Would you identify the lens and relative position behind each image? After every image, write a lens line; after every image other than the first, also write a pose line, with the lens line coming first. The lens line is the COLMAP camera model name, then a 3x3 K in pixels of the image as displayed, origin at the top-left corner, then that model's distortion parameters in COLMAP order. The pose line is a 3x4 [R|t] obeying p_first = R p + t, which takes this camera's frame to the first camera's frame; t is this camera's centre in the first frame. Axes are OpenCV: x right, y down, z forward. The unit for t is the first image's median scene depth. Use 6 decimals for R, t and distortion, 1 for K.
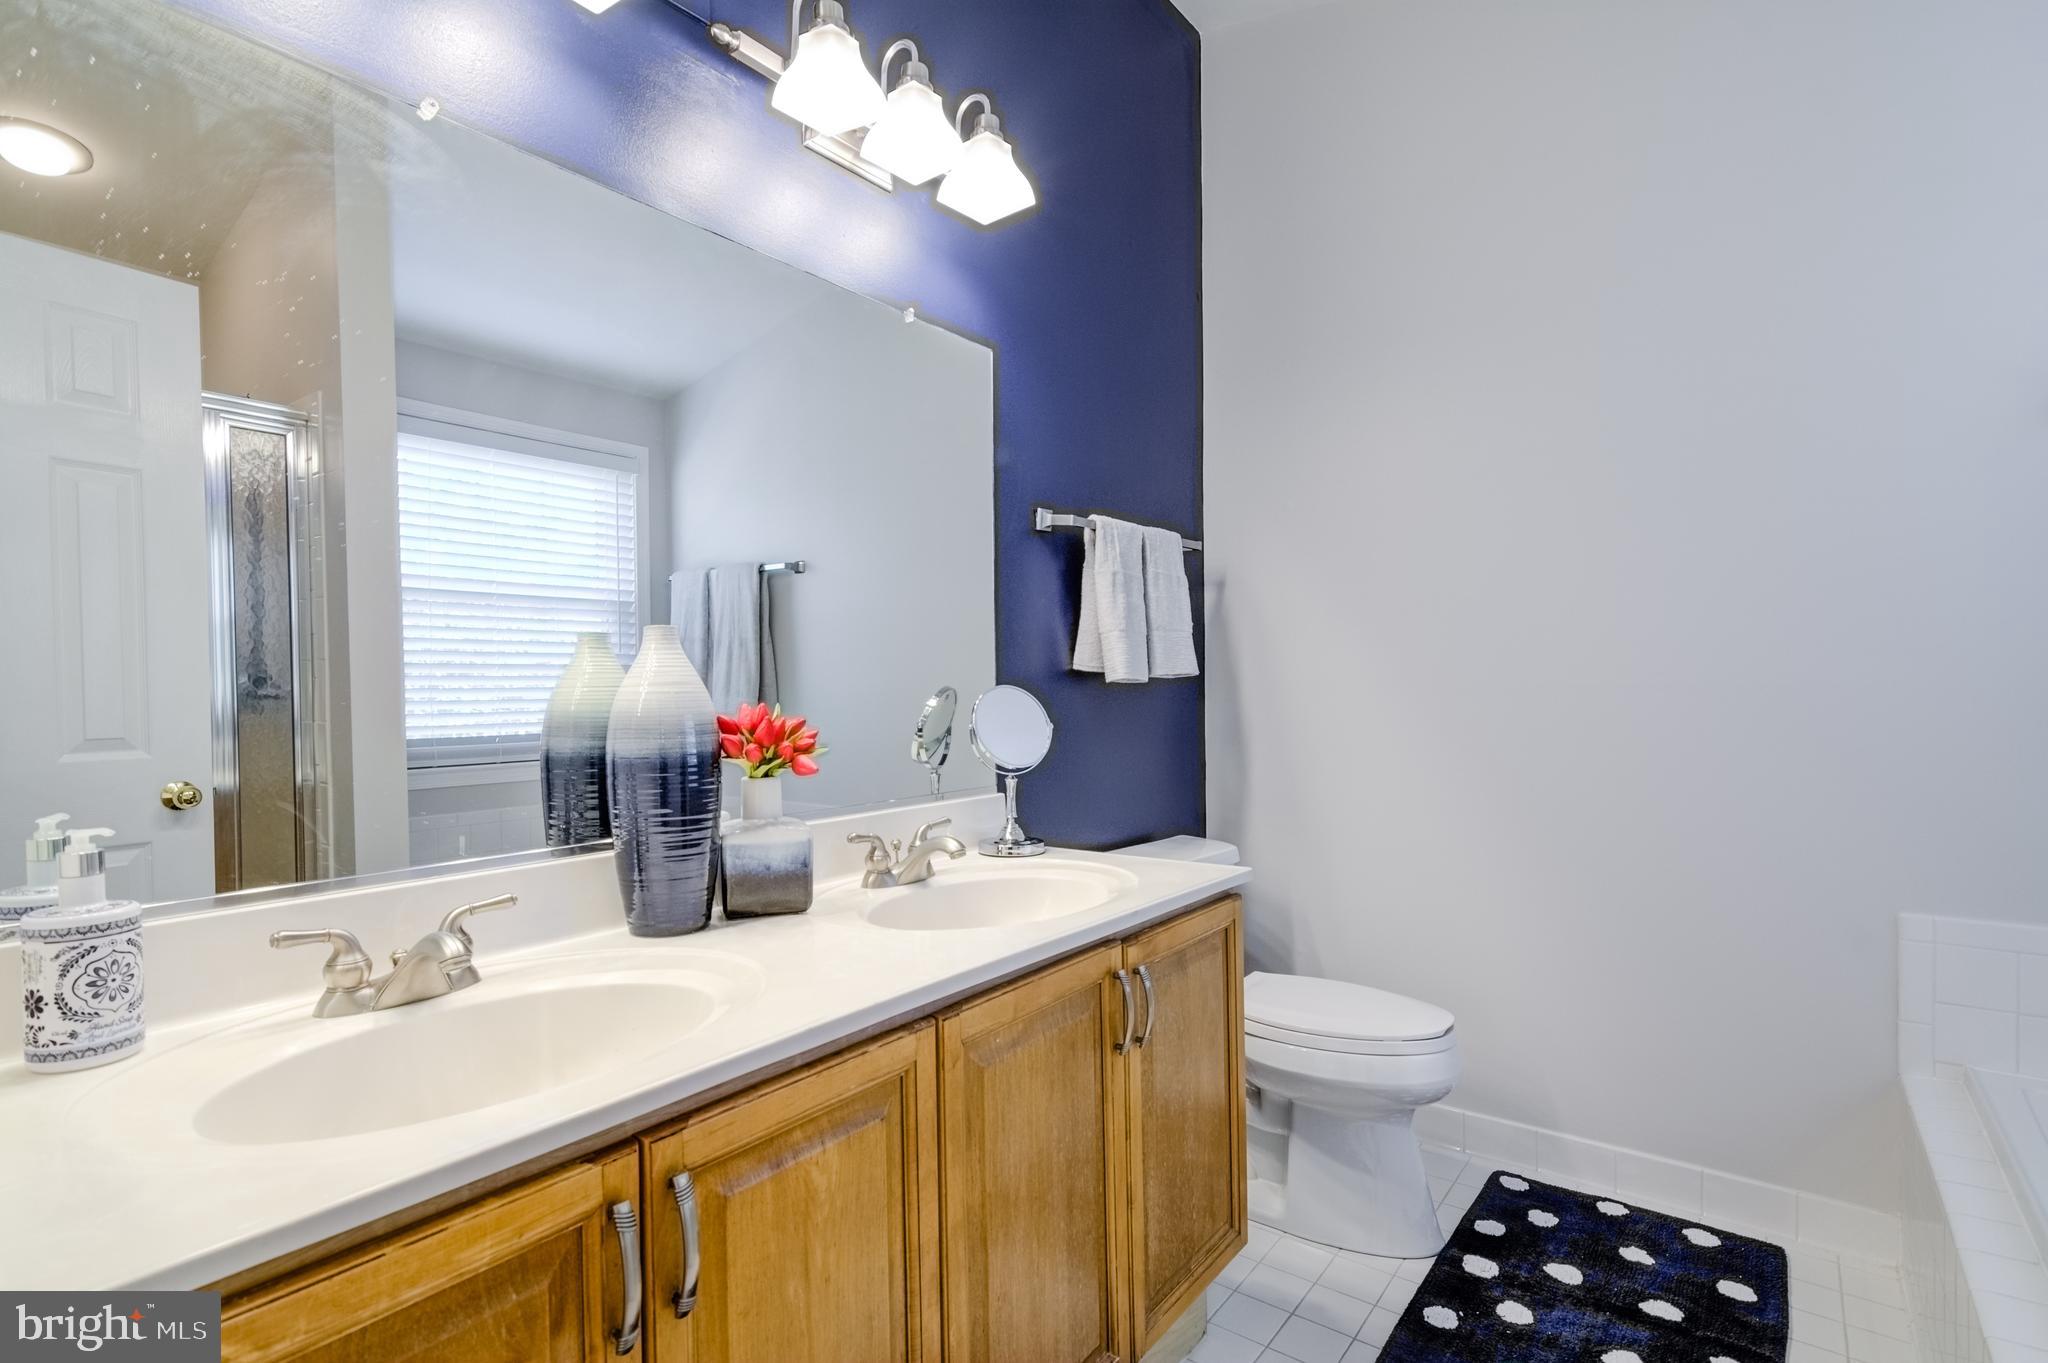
lens RADIAL K [[981.5, 0, 1020.0], [0, 981.5, 687.2], [0, 0, 1]] dist [0.021553, -0.009875]
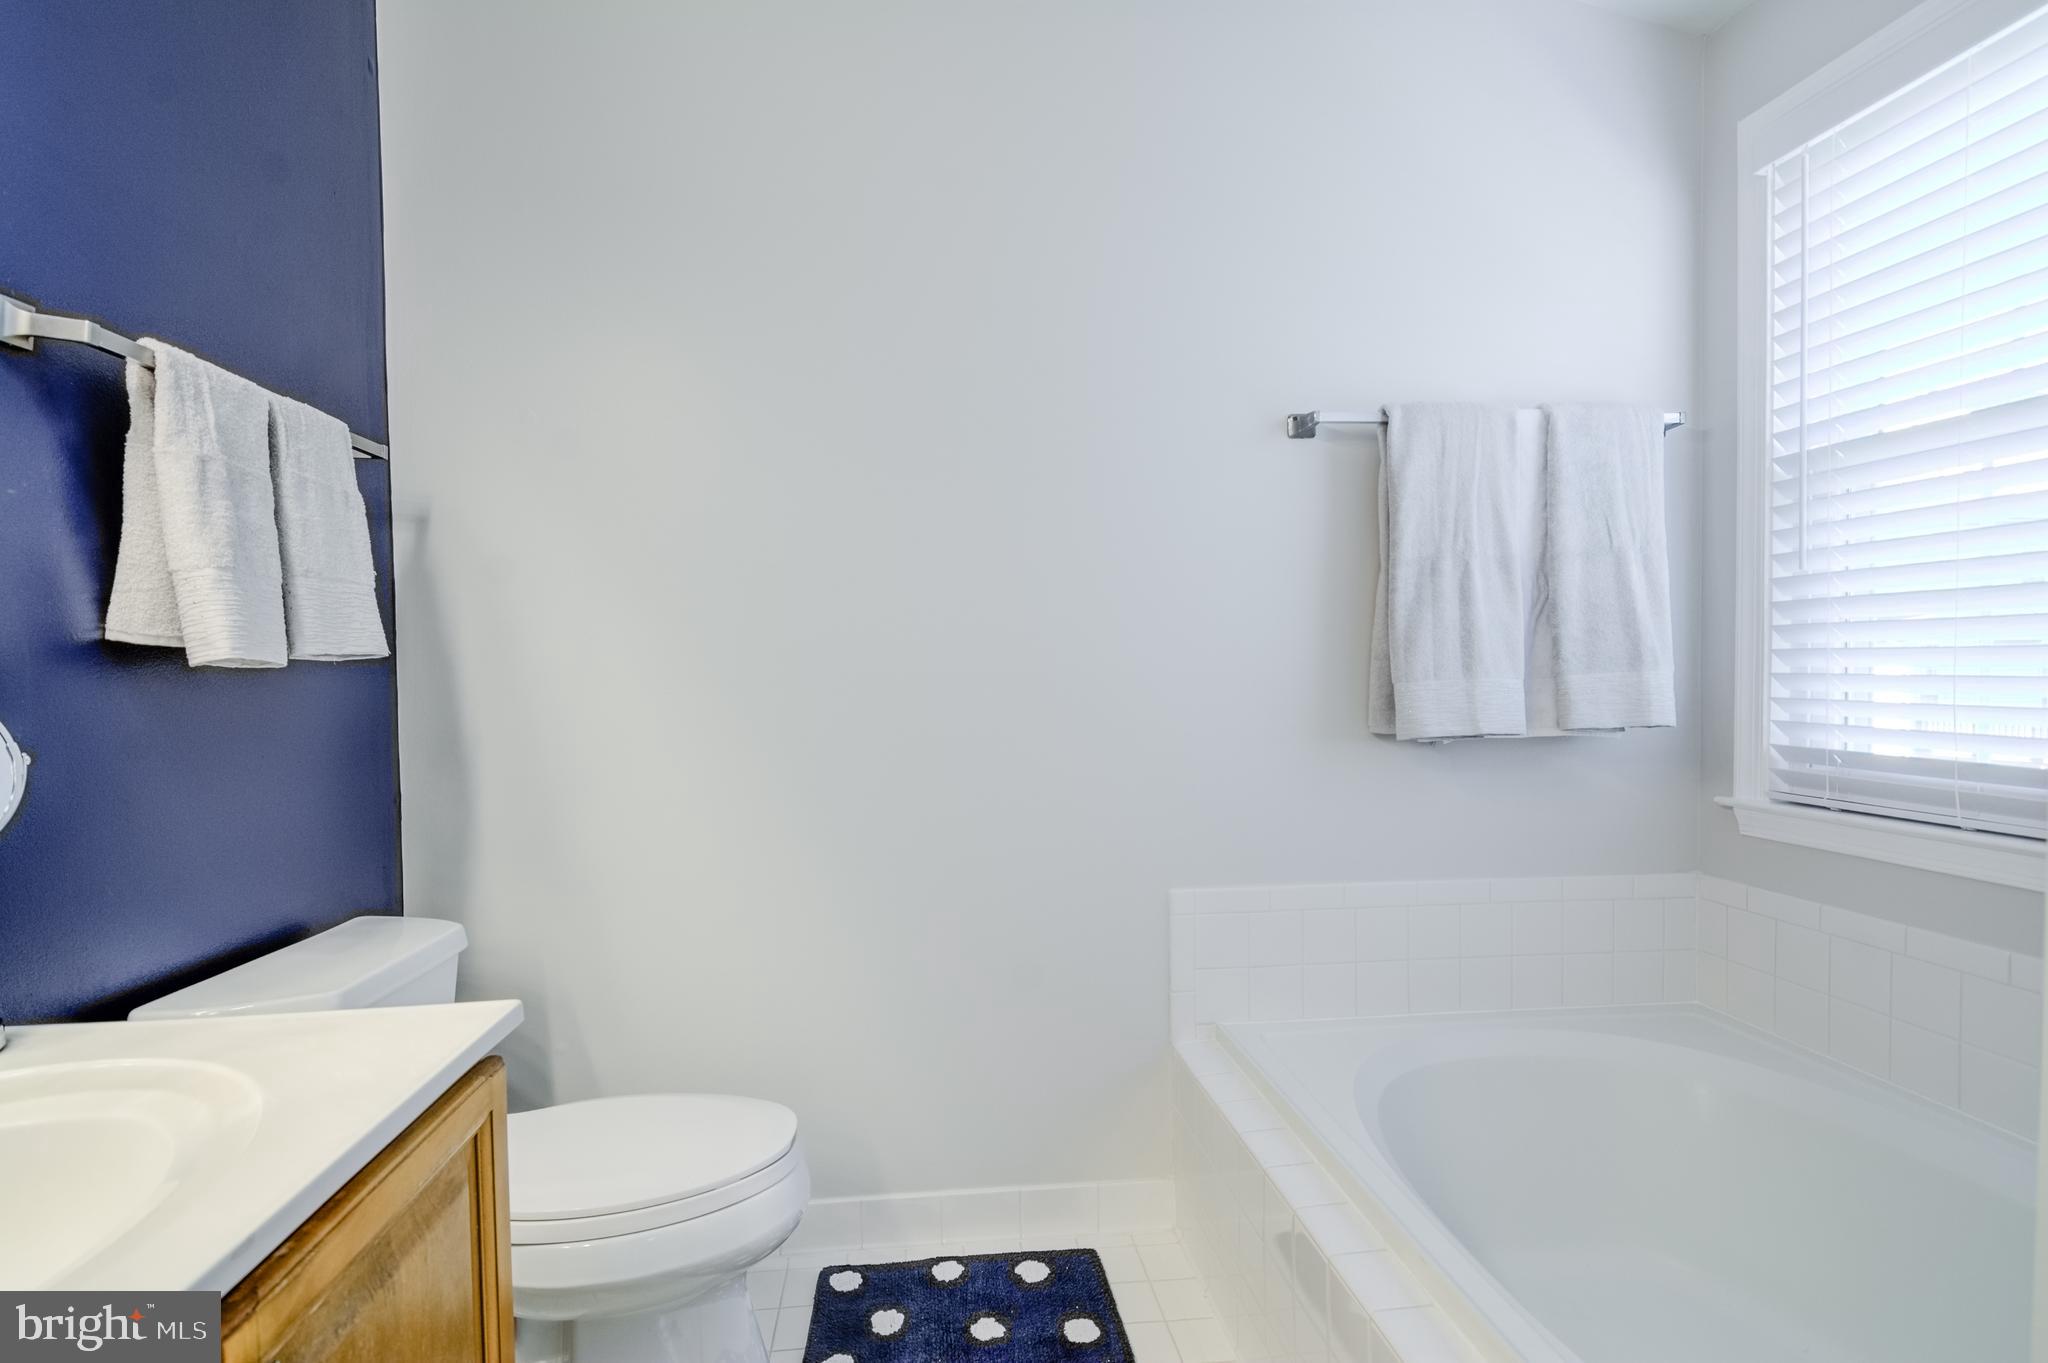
lens RADIAL K [[981.5, 0, 1009.5], [0, 981.5, 701.2], [0, 0, 1]] dist [0.021553, -0.009875]
pose [[0.726948, -0.016152, 0.686502, 0.041800], [0.002875, 0.999786, 0.020478, 0.004677], [-0.686686, -0.012913, 0.726839, 0.302618]]
